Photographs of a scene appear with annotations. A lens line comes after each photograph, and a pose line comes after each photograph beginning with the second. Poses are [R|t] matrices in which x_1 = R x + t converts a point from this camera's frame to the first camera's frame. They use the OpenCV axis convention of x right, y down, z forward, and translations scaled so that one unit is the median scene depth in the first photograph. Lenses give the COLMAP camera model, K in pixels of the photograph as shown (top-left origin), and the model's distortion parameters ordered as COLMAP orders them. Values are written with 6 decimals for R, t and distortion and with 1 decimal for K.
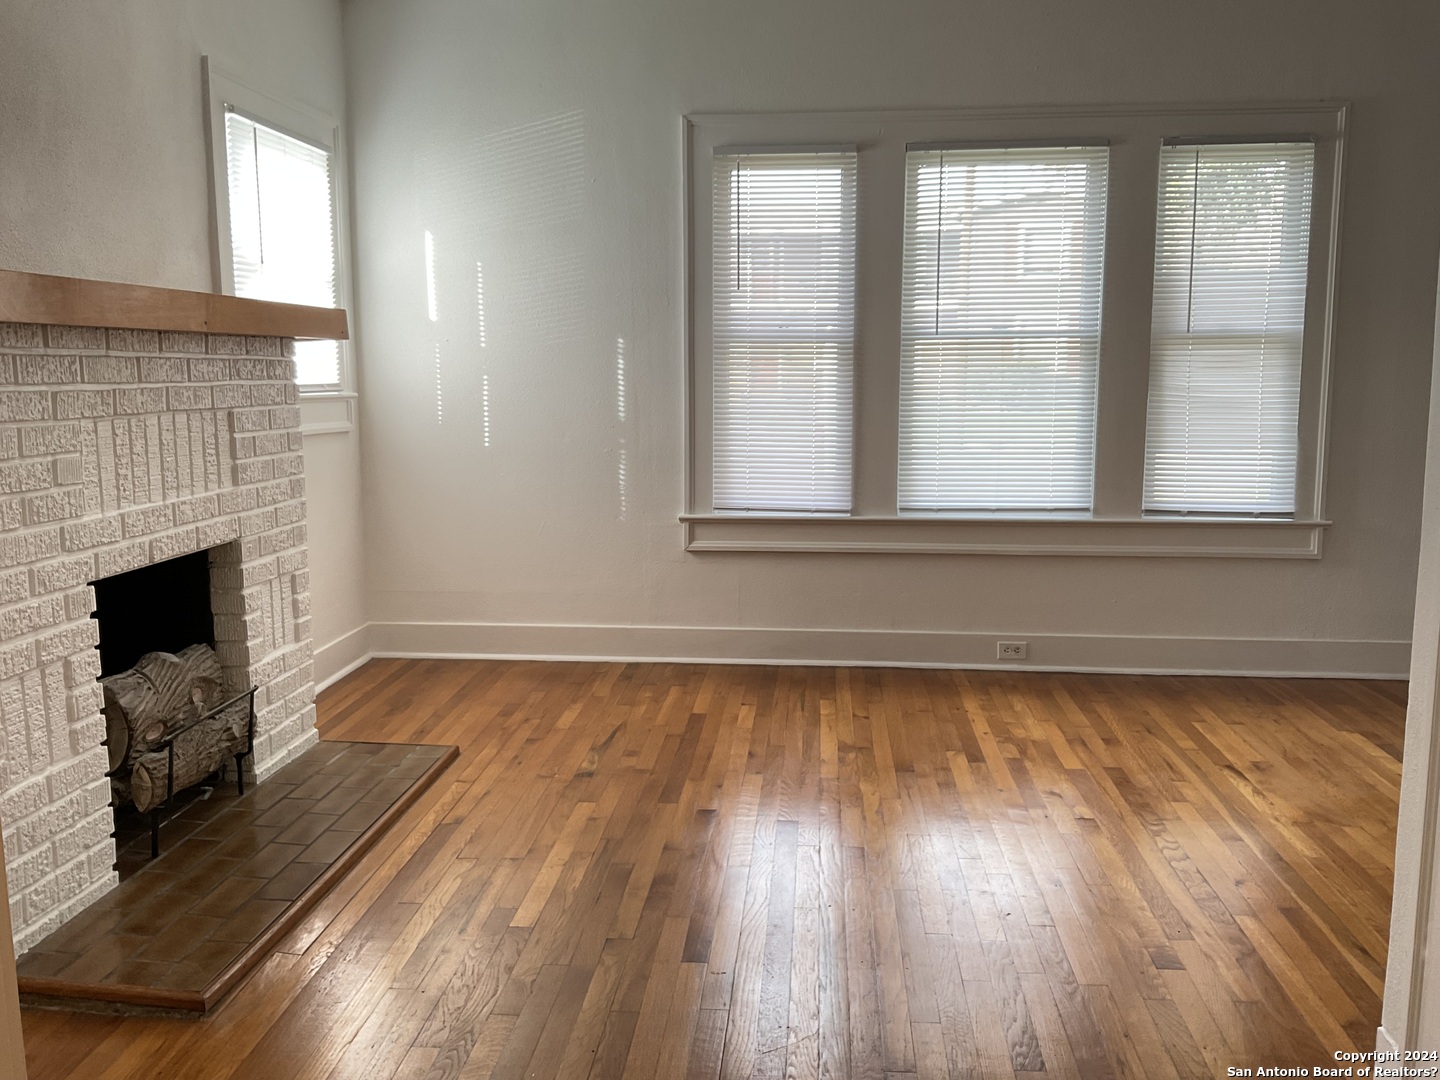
lens RADIAL K [[1219.2, 0, 718.4], [0, 1219.2, 536.0], [0, 0, 1]] dist [0.070634, -0.136494]
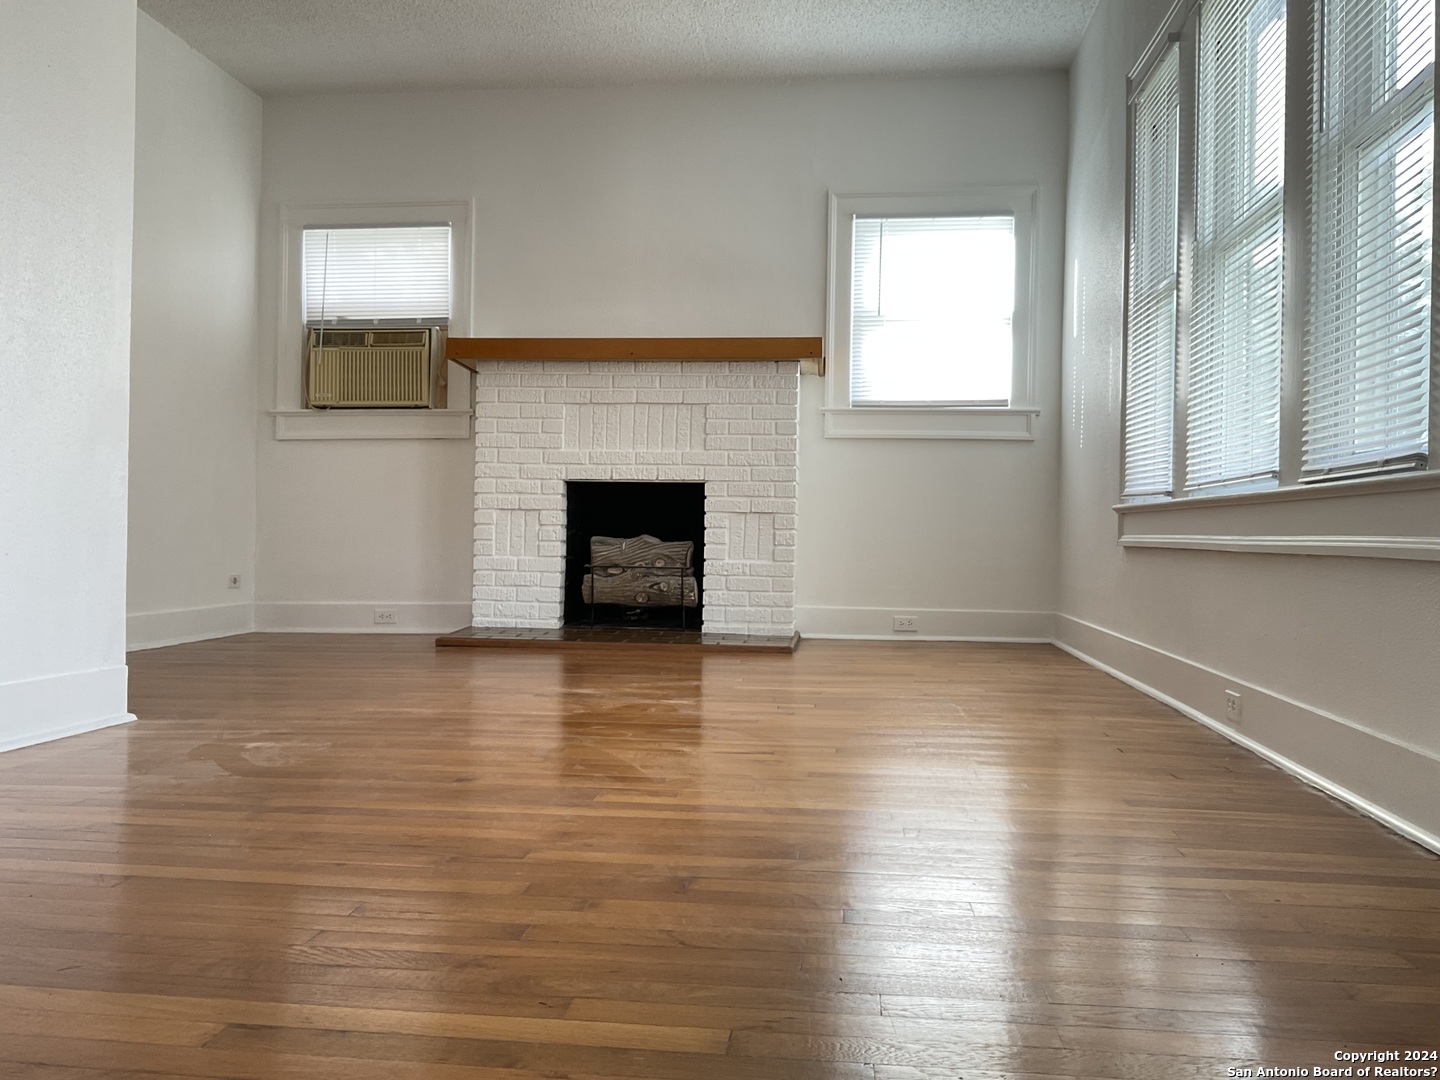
lens RADIAL K [[1219.2, 0, 717.2], [0, 1219.2, 543.8], [0, 0, 1]] dist [0.070634, -0.136494]
pose [[-0.037407, 0.004077, -0.999292, 1.393210], [-0.150765, 0.988522, 0.009676, 0.074074], [0.987862, 0.151020, -0.036363, 1.185850]]
